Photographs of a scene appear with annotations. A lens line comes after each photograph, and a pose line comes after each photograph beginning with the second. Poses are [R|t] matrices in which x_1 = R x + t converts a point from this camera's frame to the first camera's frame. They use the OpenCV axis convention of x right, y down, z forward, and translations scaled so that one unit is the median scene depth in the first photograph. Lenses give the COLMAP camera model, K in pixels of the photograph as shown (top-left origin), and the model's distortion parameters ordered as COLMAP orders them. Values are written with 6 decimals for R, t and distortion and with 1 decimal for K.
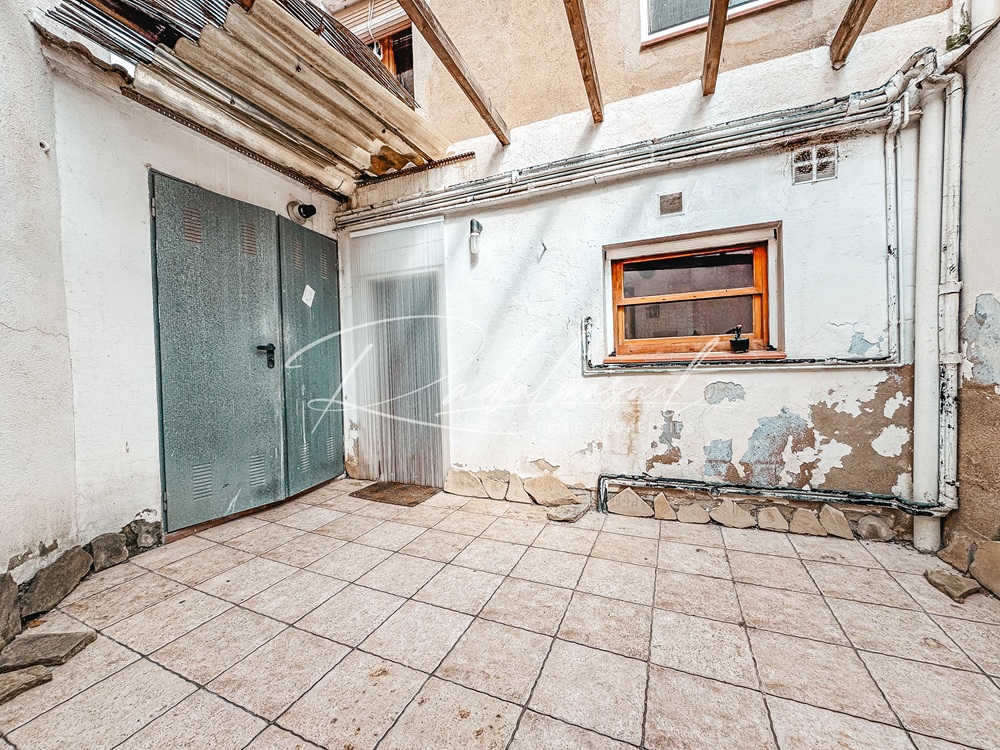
lens RADIAL K [[401.2, 0, 500.0], [0, 401.2, 375.0], [0, 0, 1]] dist [0.000441, 0.000382]
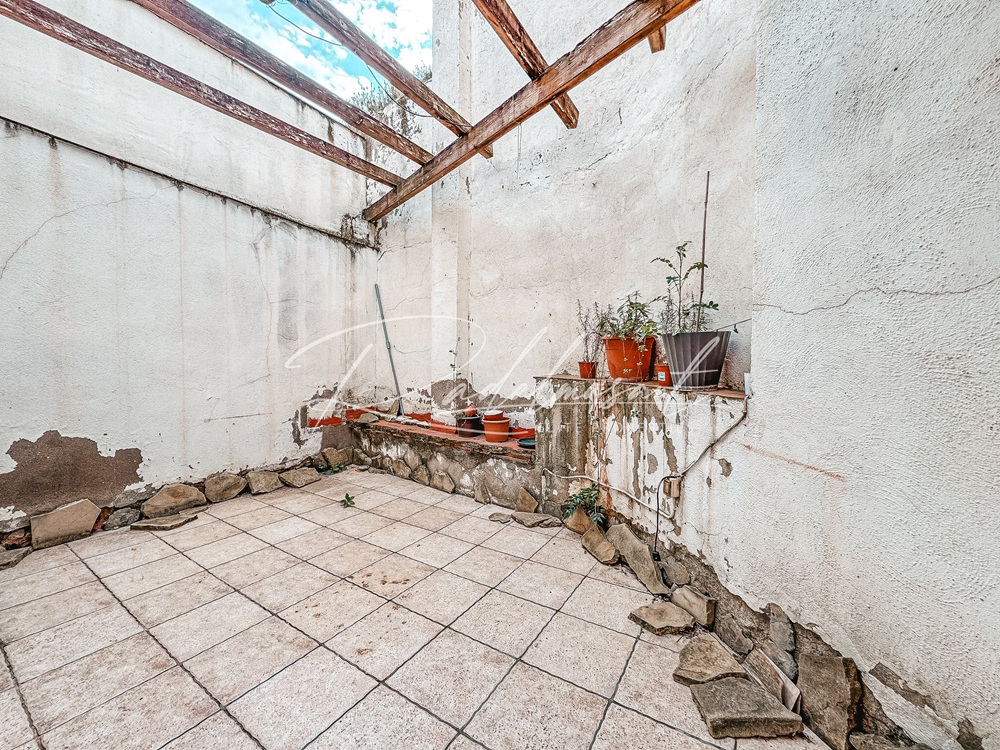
lens RADIAL K [[401.2, 0, 500.0], [0, 401.2, 375.0], [0, 0, 1]] dist [0.000441, 0.000382]
pose [[-0.986732, 0.018531, 0.161296, -0.848186], [0.025144, 0.998921, 0.039055, -0.039960], [-0.160398, 0.042592, -0.986133, 1.971933]]
